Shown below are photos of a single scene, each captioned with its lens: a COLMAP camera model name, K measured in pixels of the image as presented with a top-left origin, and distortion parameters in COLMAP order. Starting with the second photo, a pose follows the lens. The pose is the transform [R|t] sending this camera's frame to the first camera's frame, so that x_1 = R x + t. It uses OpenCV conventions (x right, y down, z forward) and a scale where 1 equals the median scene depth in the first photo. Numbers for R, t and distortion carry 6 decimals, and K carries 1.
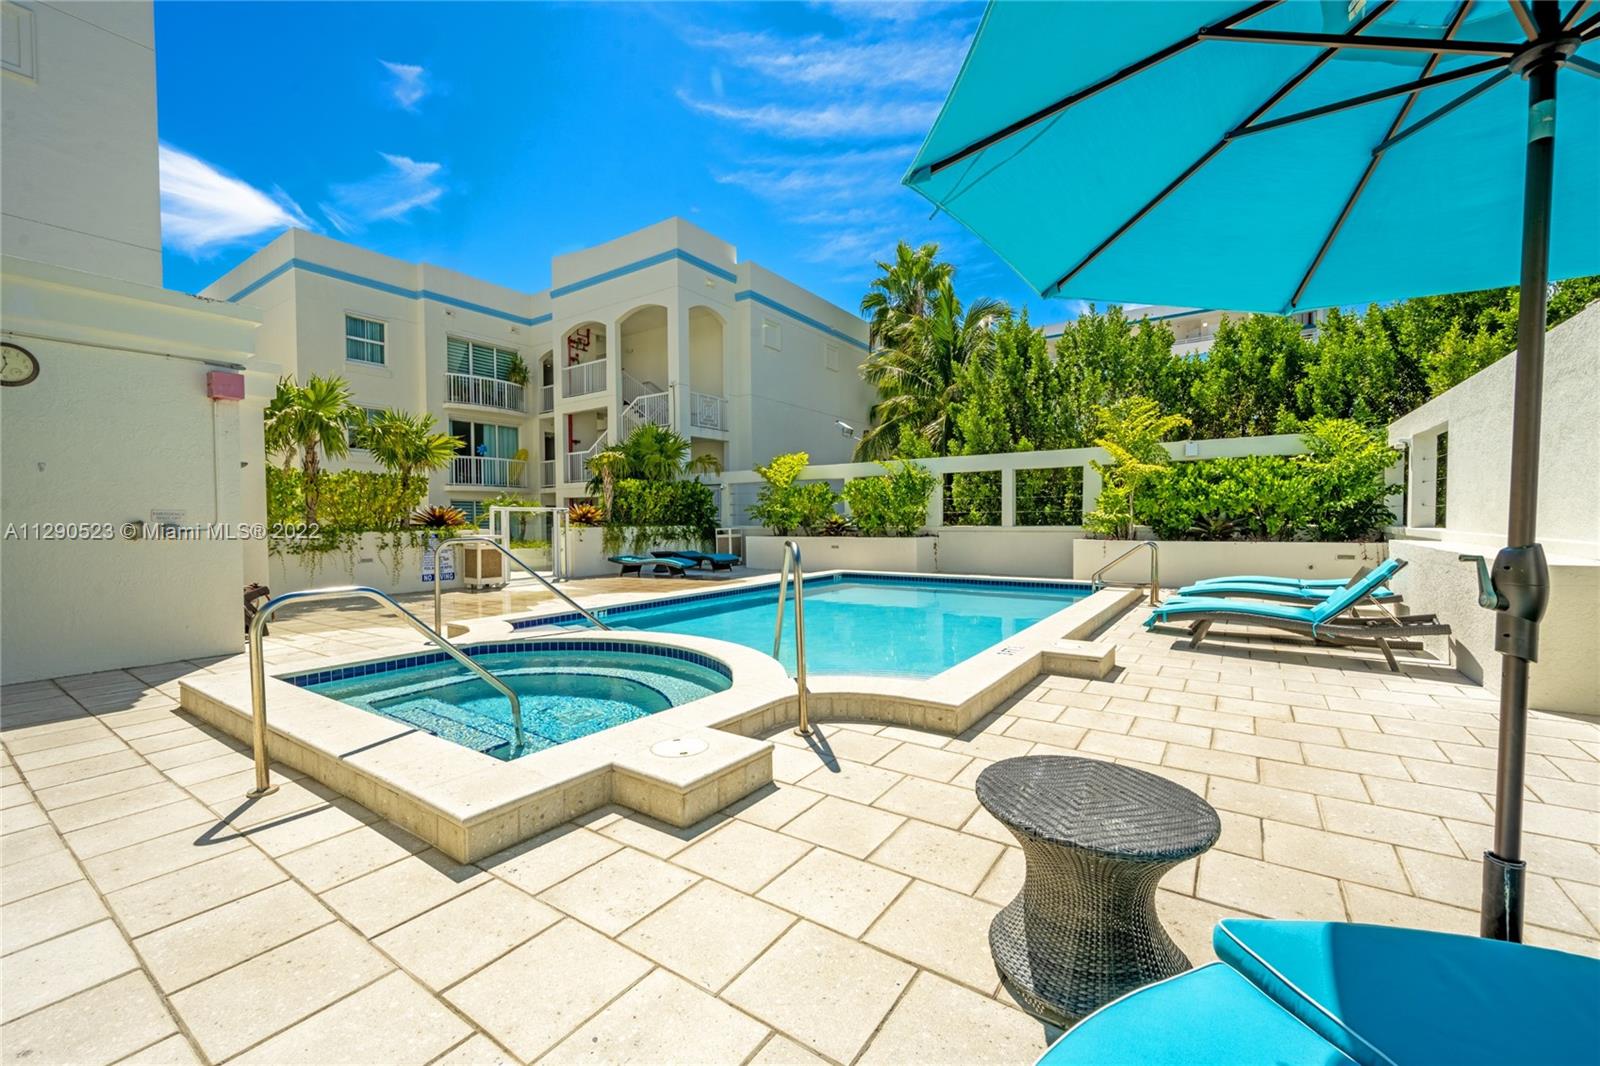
lens RADIAL K [[651.2, 0, 812.2], [0, 651.2, 537.5], [0, 0, 1]] dist [-0.000615, -0.000209]
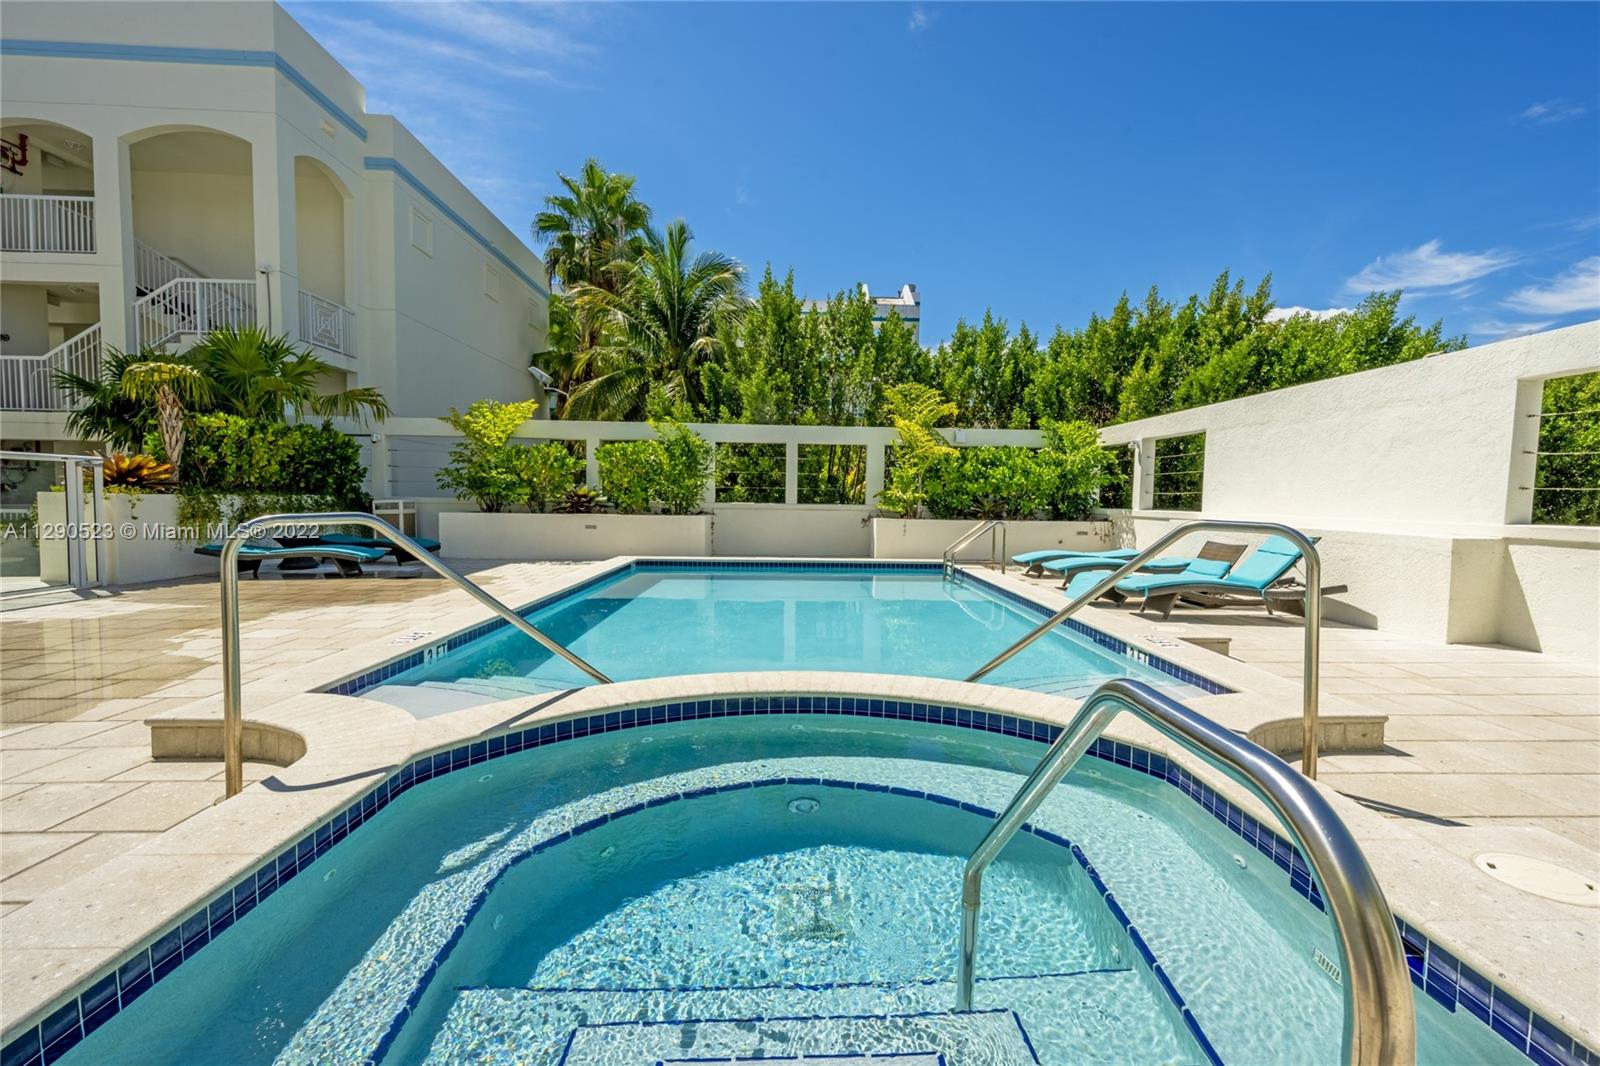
lens RADIAL K [[665.7, 0, 832.4], [0, 665.7, 535.2], [0, 0, 1]] dist [-0.000780, -0.000528]
pose [[0.793782, -0.012814, 0.608067, -0.210105], [-0.005041, 0.999605, 0.027646, 0.000721], [-0.608181, -0.025010, 0.793404, 0.182999]]
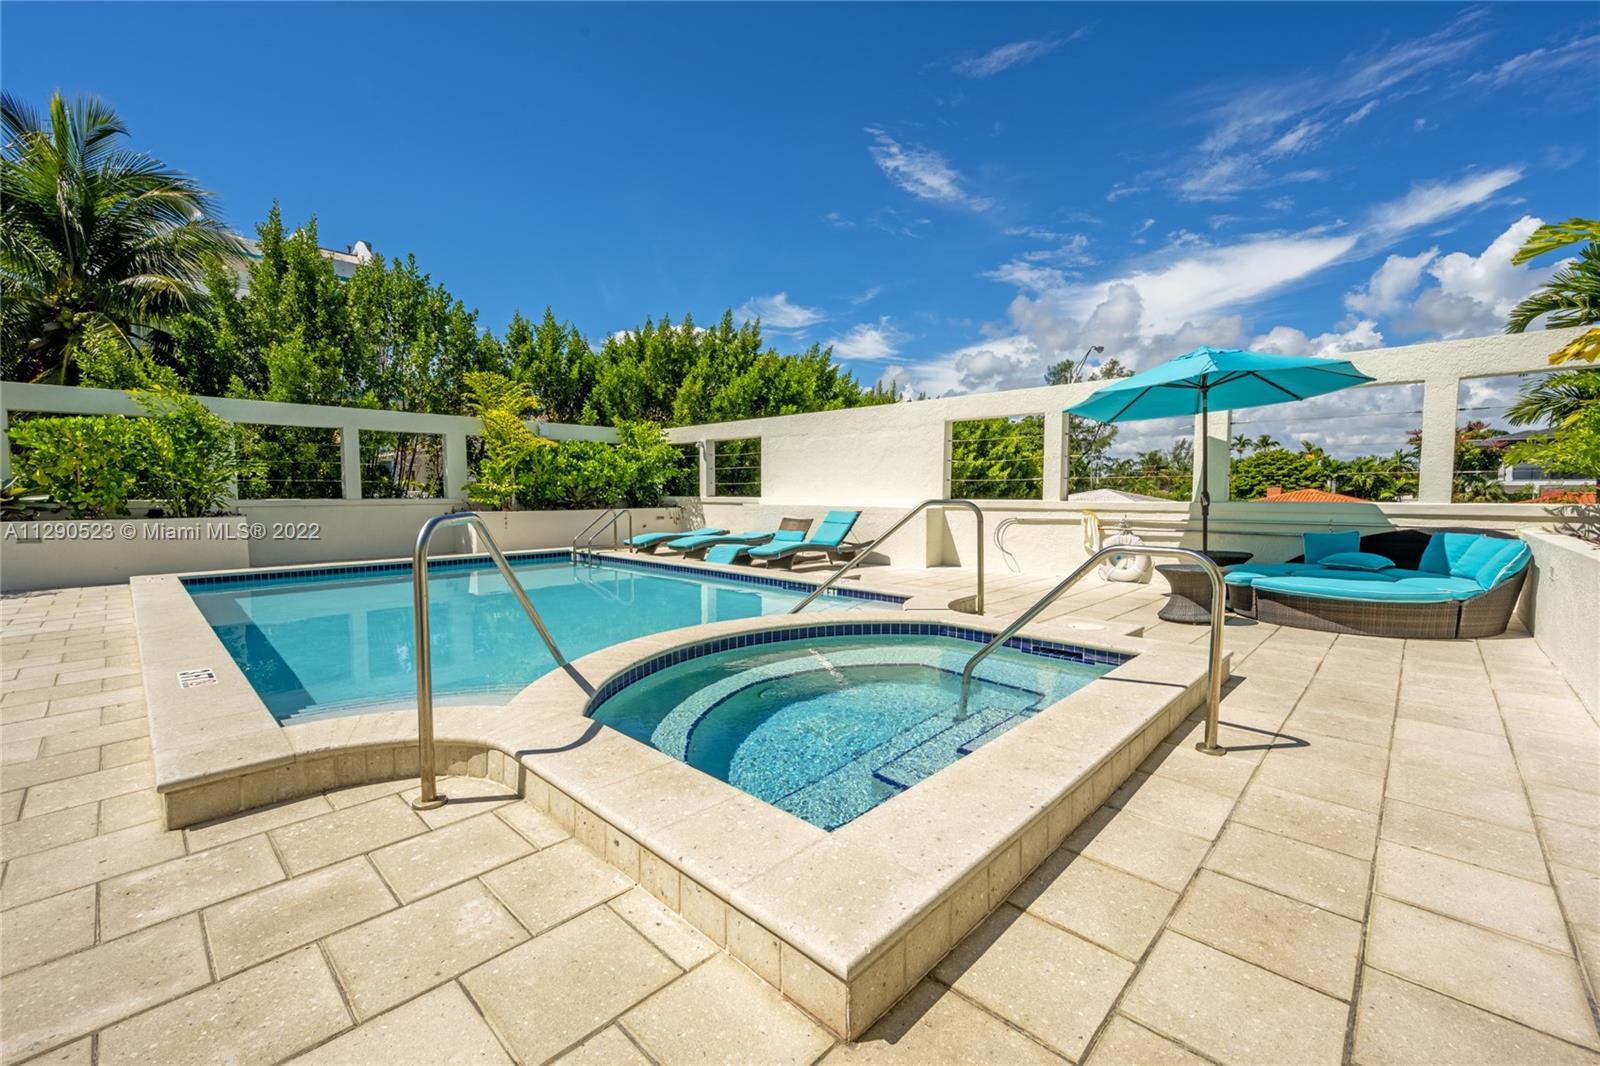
lens RADIAL K [[651.2, 0, 812.2], [0, 651.2, 537.5], [0, 0, 1]] dist [-0.000615, -0.000209]
pose [[0.151154, -0.061579, 0.986590, -0.370078], [0.027400, 0.997935, 0.058090, -0.000818], [-0.988130, 0.018252, 0.152529, 0.282324]]
